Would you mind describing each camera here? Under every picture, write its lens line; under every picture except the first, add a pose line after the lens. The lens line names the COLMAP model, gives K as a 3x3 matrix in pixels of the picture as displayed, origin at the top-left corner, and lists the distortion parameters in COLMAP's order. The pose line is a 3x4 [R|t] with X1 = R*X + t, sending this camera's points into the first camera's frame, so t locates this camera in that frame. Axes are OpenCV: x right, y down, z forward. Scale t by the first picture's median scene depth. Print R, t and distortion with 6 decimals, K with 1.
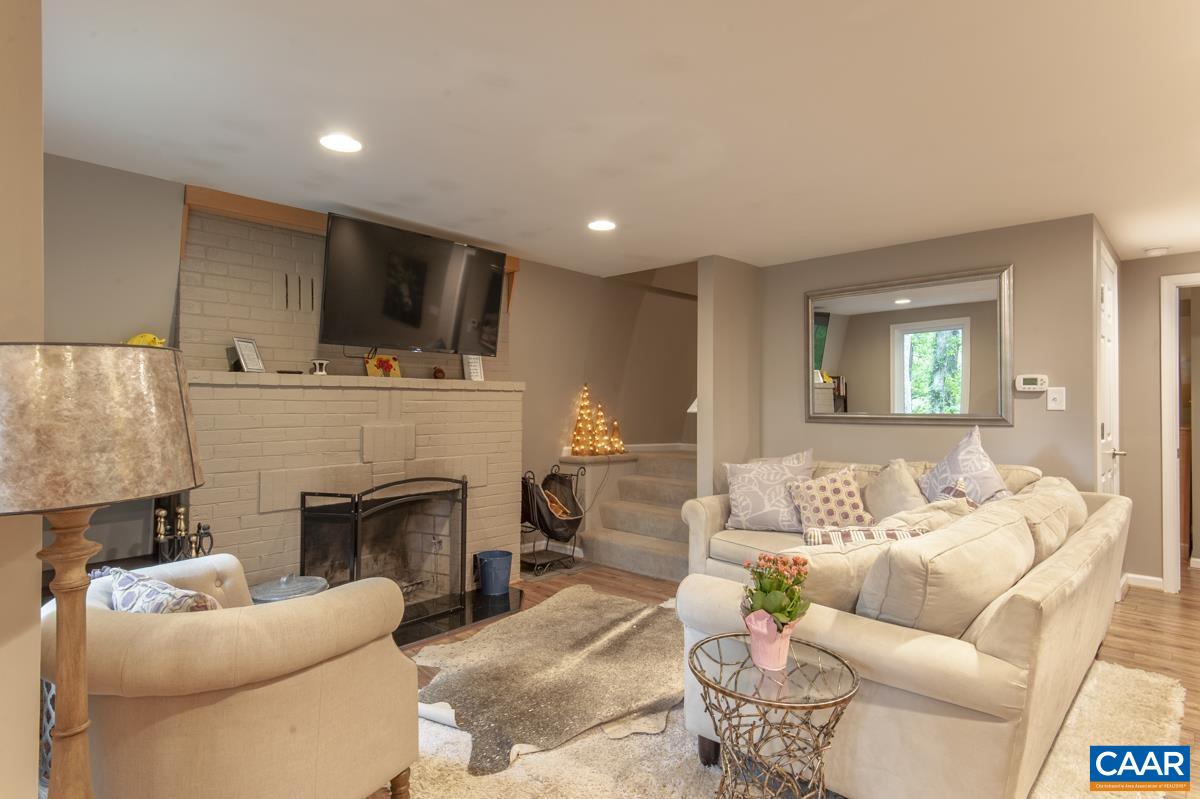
lens RADIAL K [[632.8, 0, 600.0], [0, 632.8, 399.5], [0, 0, 1]] dist [0.002271, 0.000090]
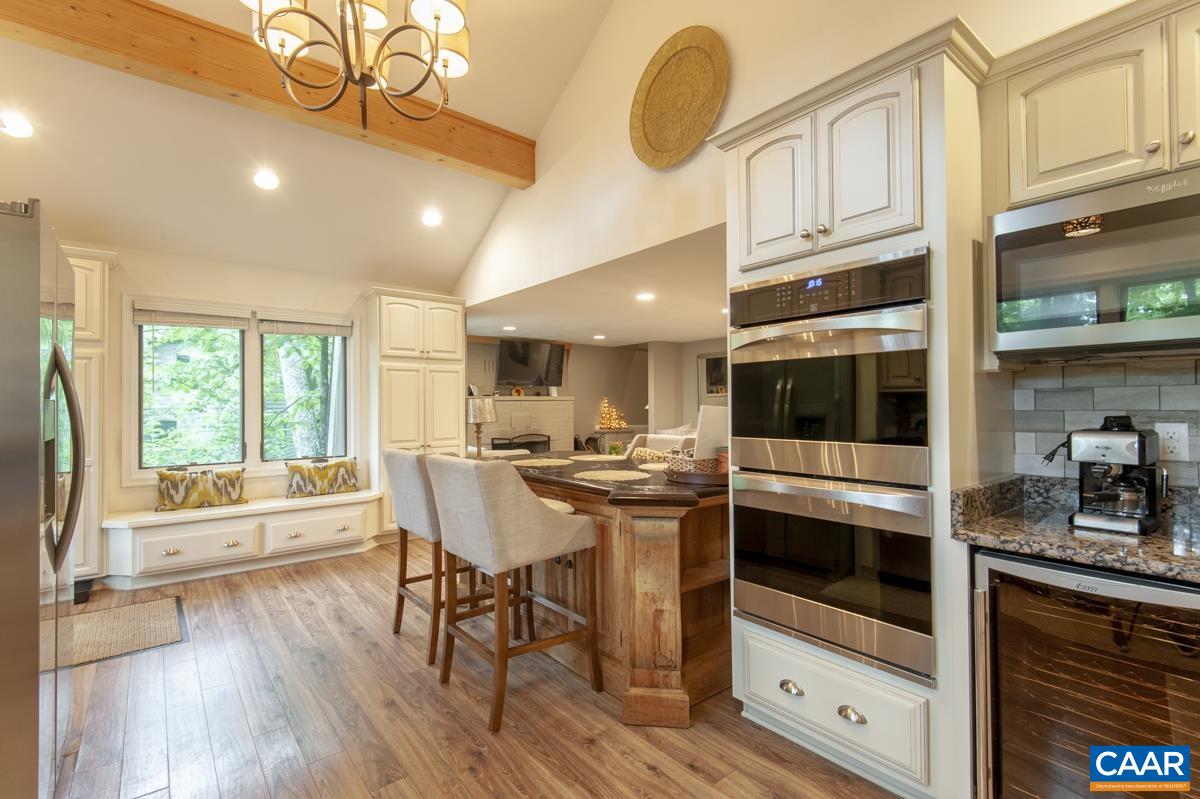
lens RADIAL K [[544.7, 0, 580.0], [0, 544.7, 397.6], [0, 0, 1]] dist [0.002068, 0.000154]
pose [[0.985164, -0.019113, -0.170547, 0.254759], [0.017190, 0.999771, -0.012741, 0.002945], [0.170752, 0.009621, 0.985267, -1.021325]]
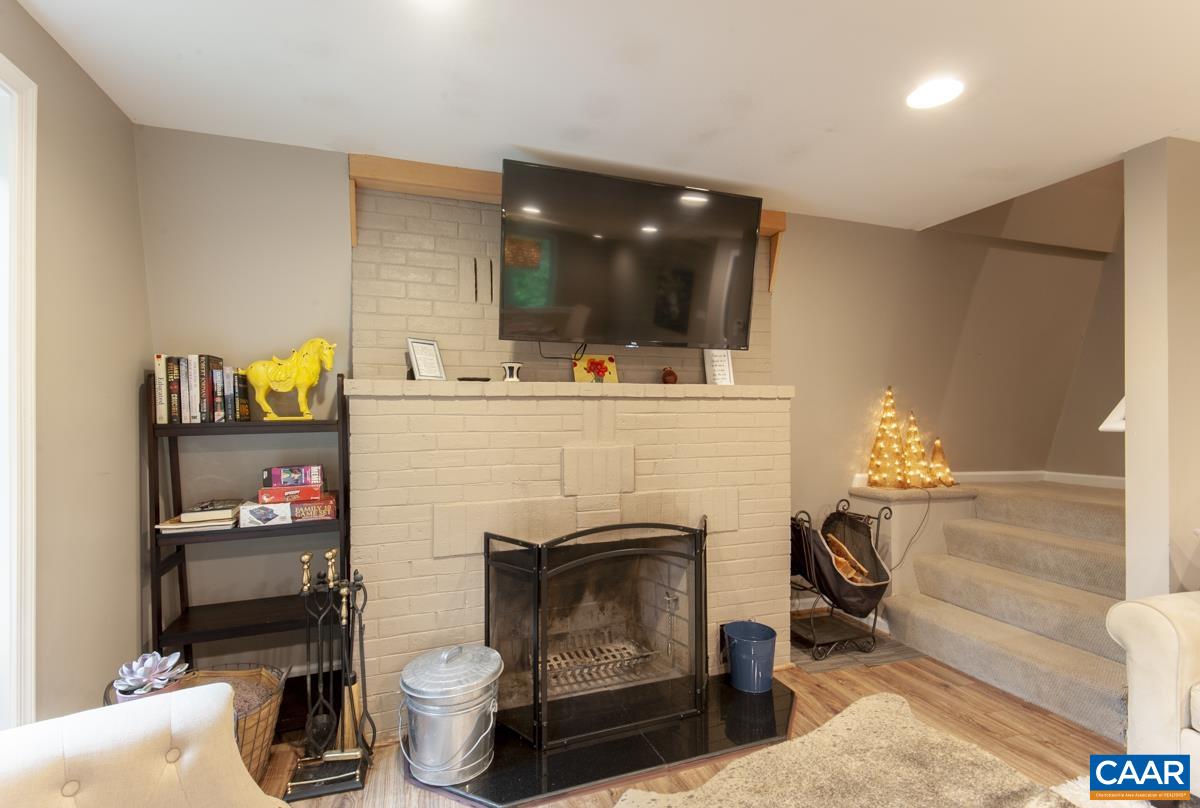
lens RADIAL K [[556.5, 0, 586.3], [0, 556.5, 406.9], [0, 0, 1]] dist [0.015071, -0.000940]
pose [[0.877461, -0.008442, -0.479574, -0.025214], [0.008441, 0.999962, -0.002159, -0.004526], [0.479574, -0.002154, 0.877499, 0.358819]]
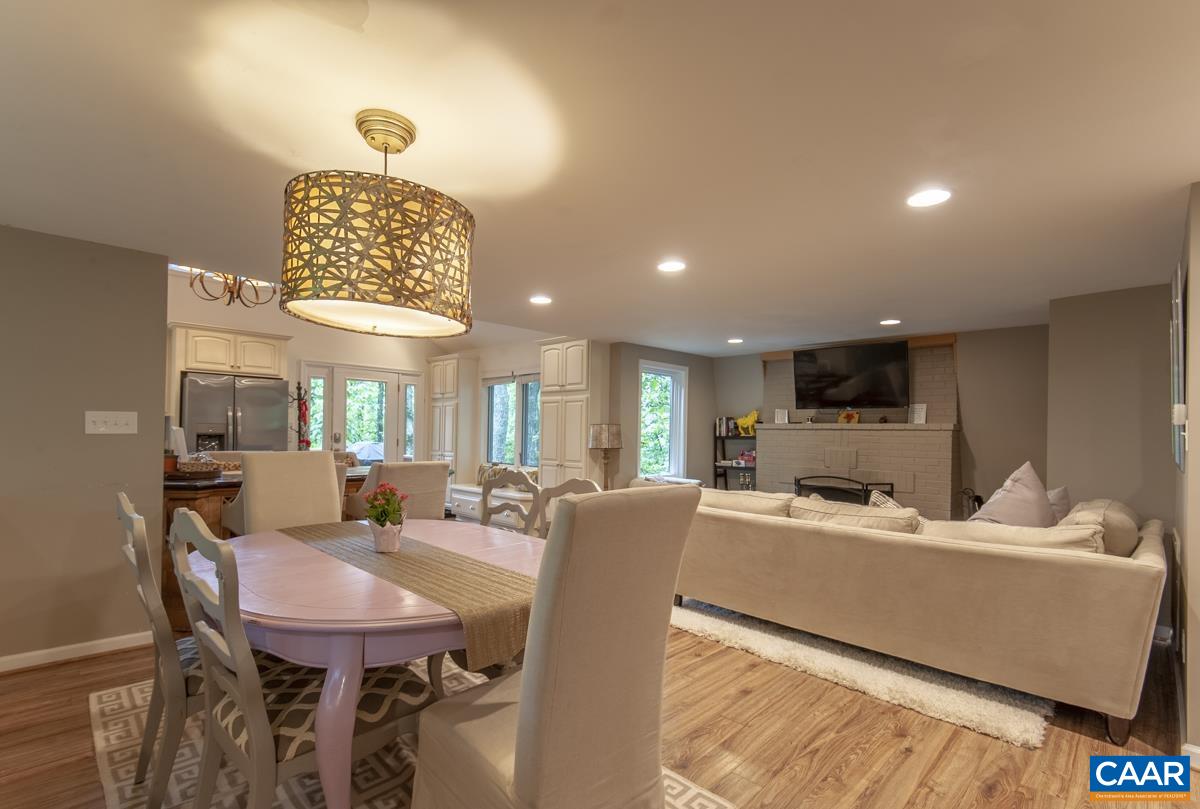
lens RADIAL K [[543.4, 0, 593.5], [0, 543.4, 427.0], [0, 0, 1]] dist [0.000010, -0.000662]
pose [[-0.043164, -0.017176, -0.998920, 1.149577], [-0.012756, 0.999780, -0.016639, 0.010370], [0.998987, 0.012024, -0.043373, 0.287719]]
